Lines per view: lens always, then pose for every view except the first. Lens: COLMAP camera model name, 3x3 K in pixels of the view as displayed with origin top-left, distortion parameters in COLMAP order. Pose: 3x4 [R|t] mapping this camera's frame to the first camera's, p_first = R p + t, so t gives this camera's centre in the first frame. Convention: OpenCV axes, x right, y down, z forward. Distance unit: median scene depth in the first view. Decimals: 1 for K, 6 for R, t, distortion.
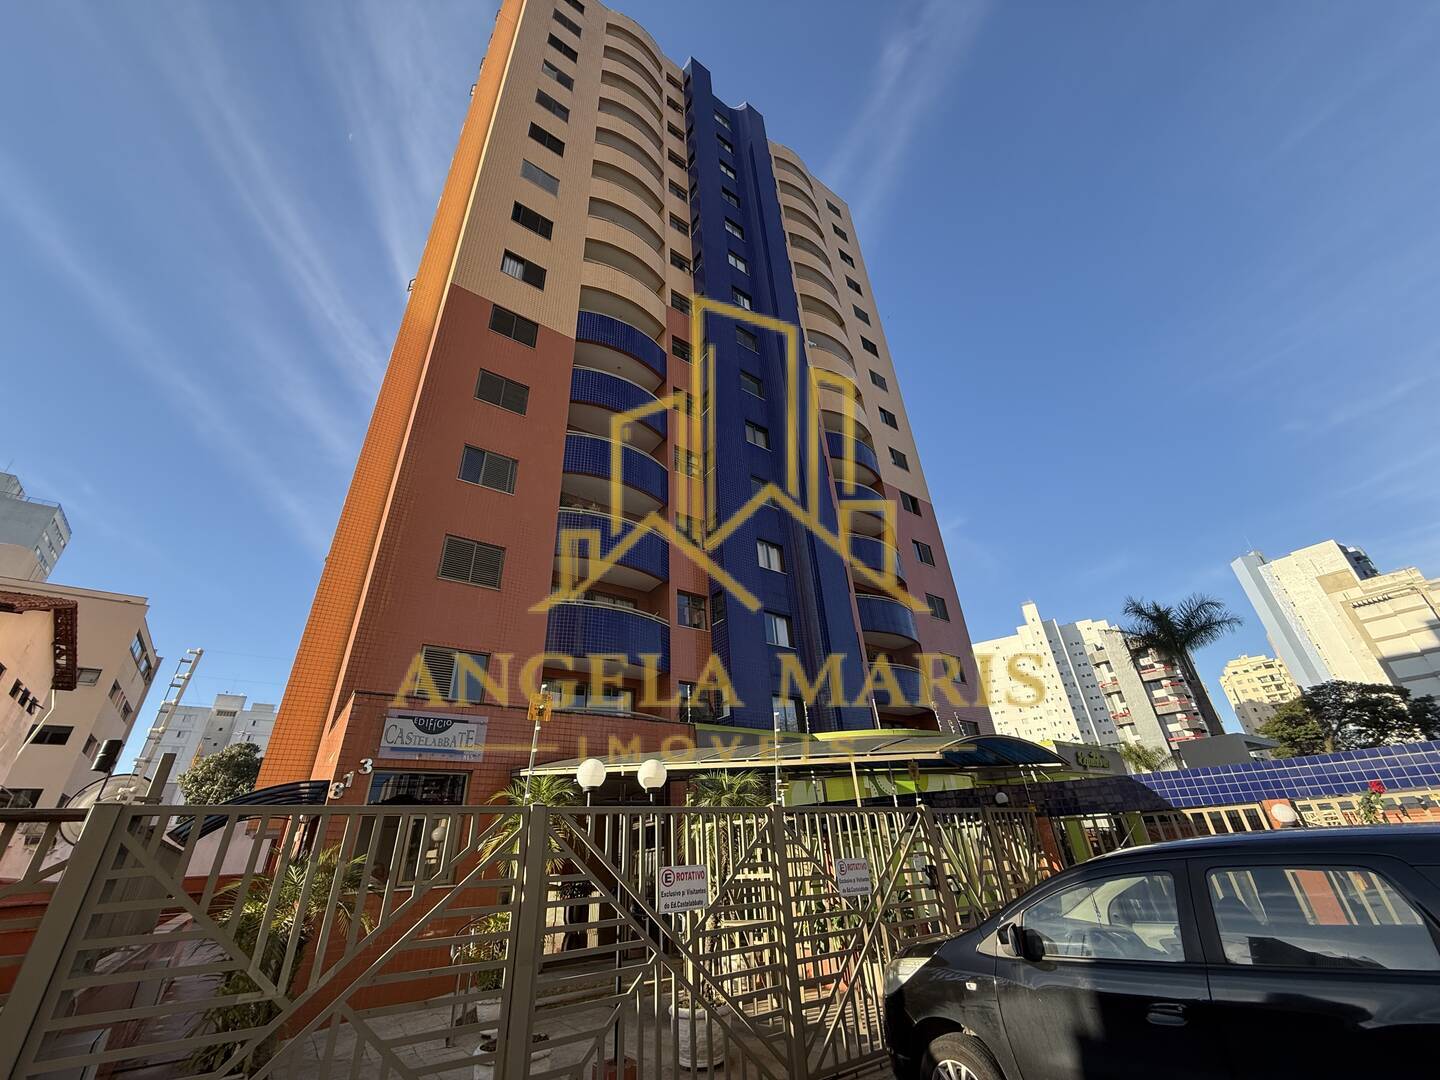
lens RADIAL K [[572.5, 0, 716.2], [0, 572.5, 538.6], [0, 0, 1]] dist [-0.000216, 0.000329]
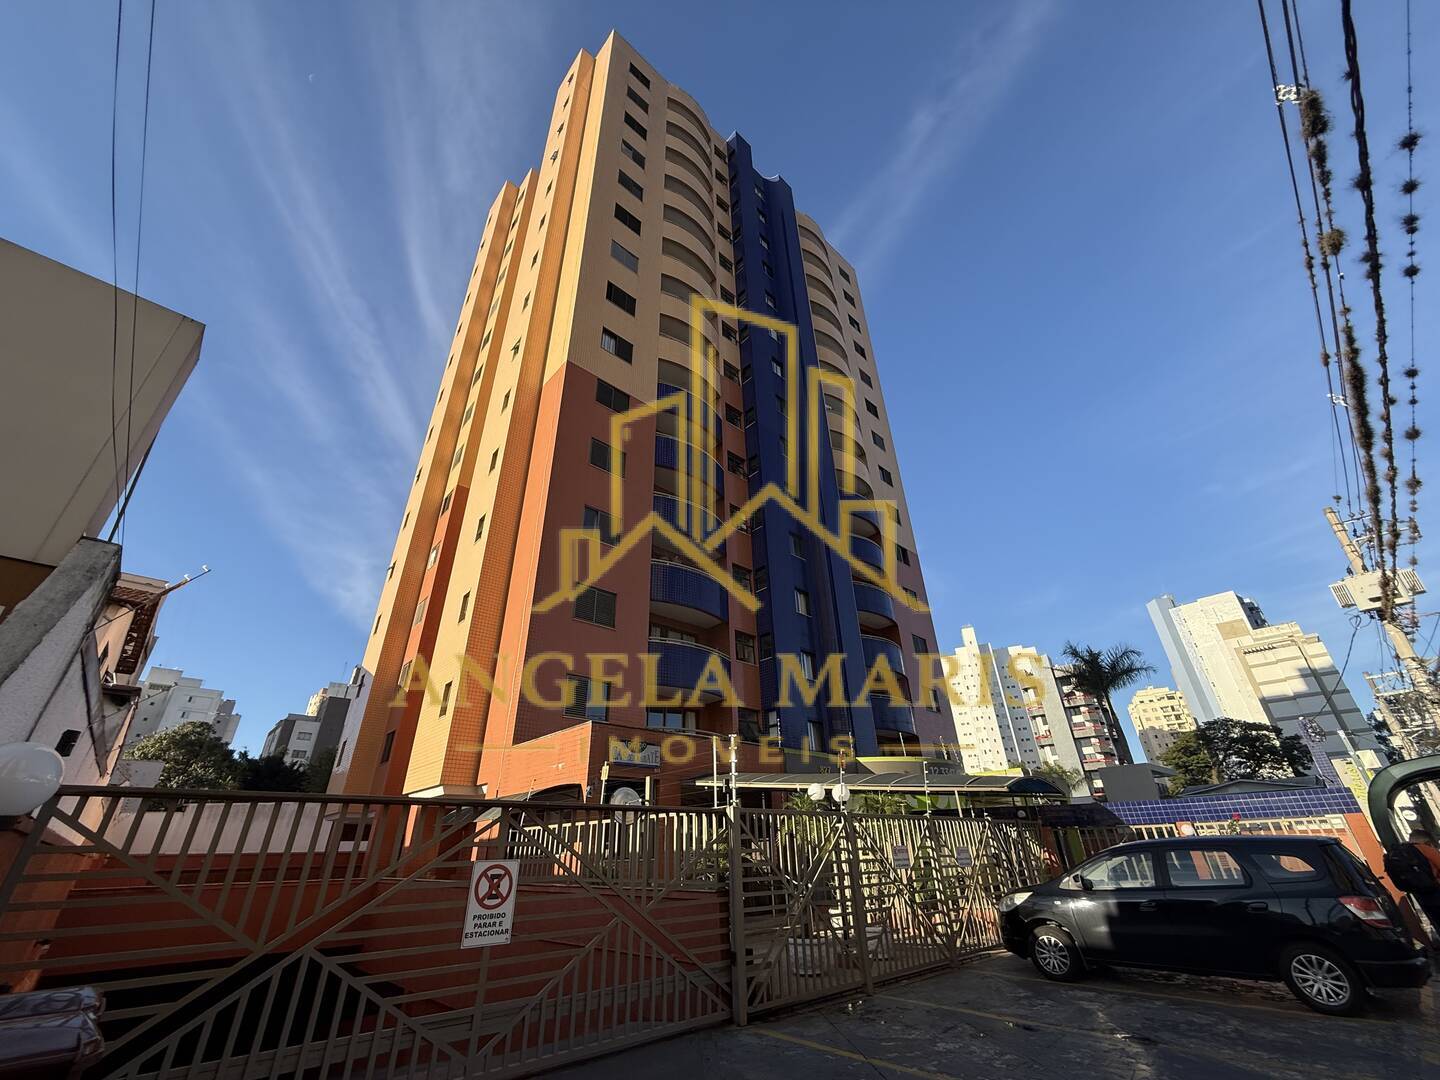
lens RADIAL K [[571.6, 0, 717.1], [0, 571.6, 538.9], [0, 0, 1]] dist [-0.000563, 0.000266]
pose [[0.993077, 0.080020, 0.085999, -0.180575], [-0.080118, 0.996783, -0.002321, -0.078707], [-0.085908, -0.004585, 0.996293, -0.167591]]
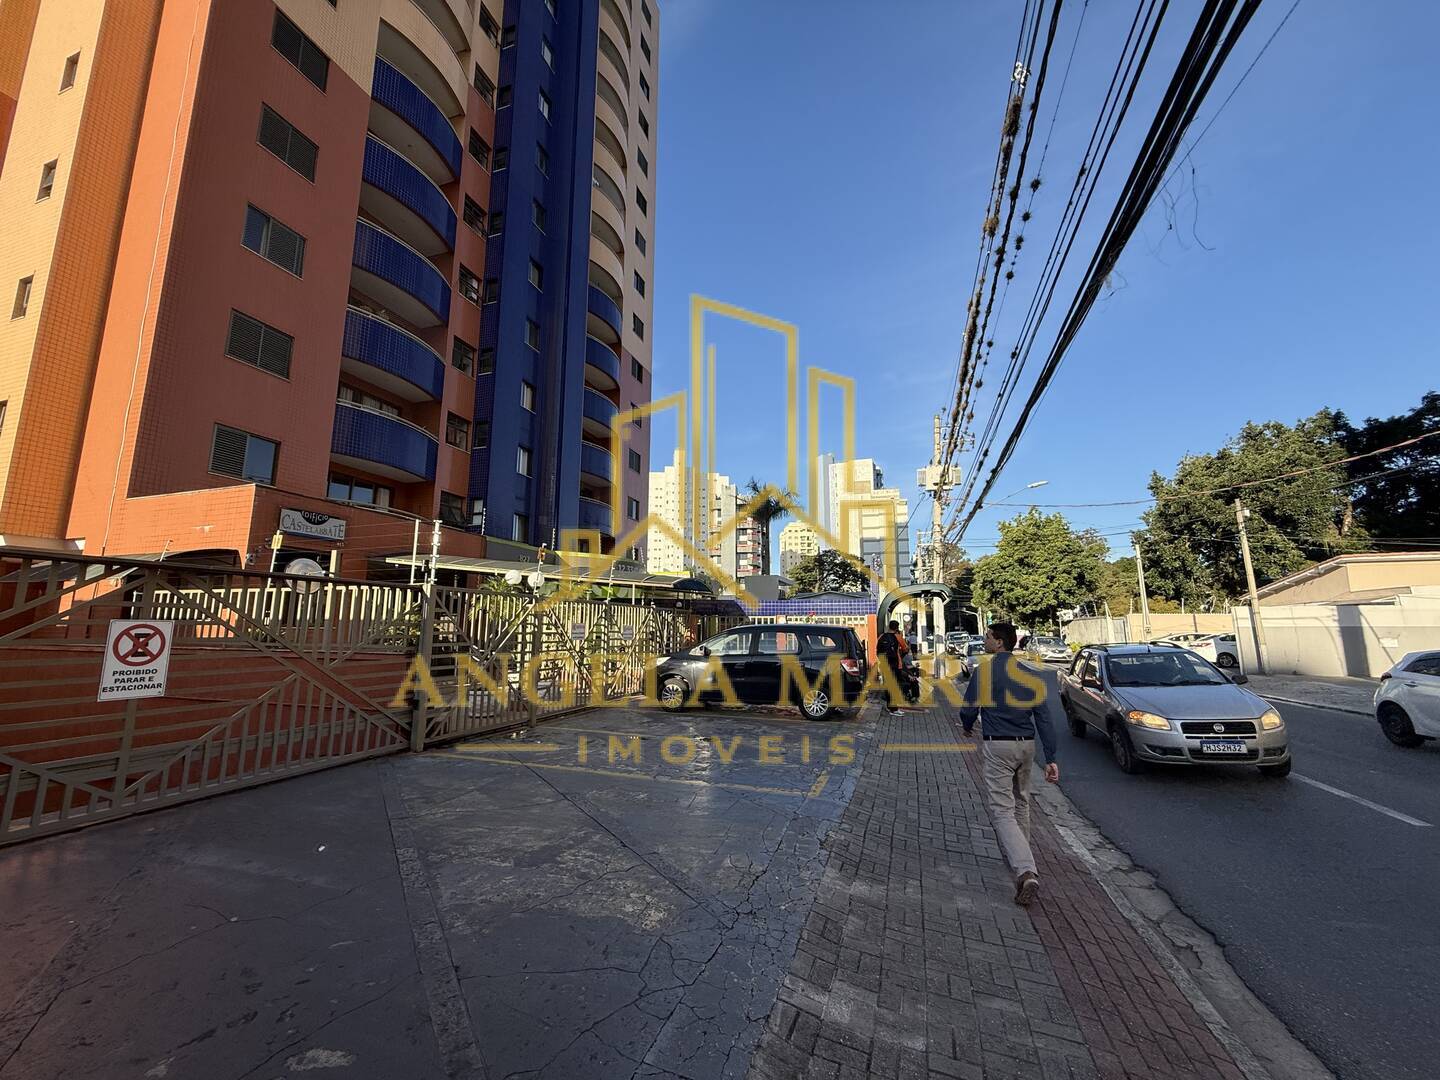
lens RADIAL K [[571.6, 0, 717.1], [0, 571.6, 538.9], [0, 0, 1]] dist [-0.000563, 0.000266]
pose [[0.811507, 0.146142, 0.565772, -0.189427], [-0.325695, 0.917000, 0.230290, -0.088447], [-0.485158, -0.371152, 0.791750, -0.190071]]
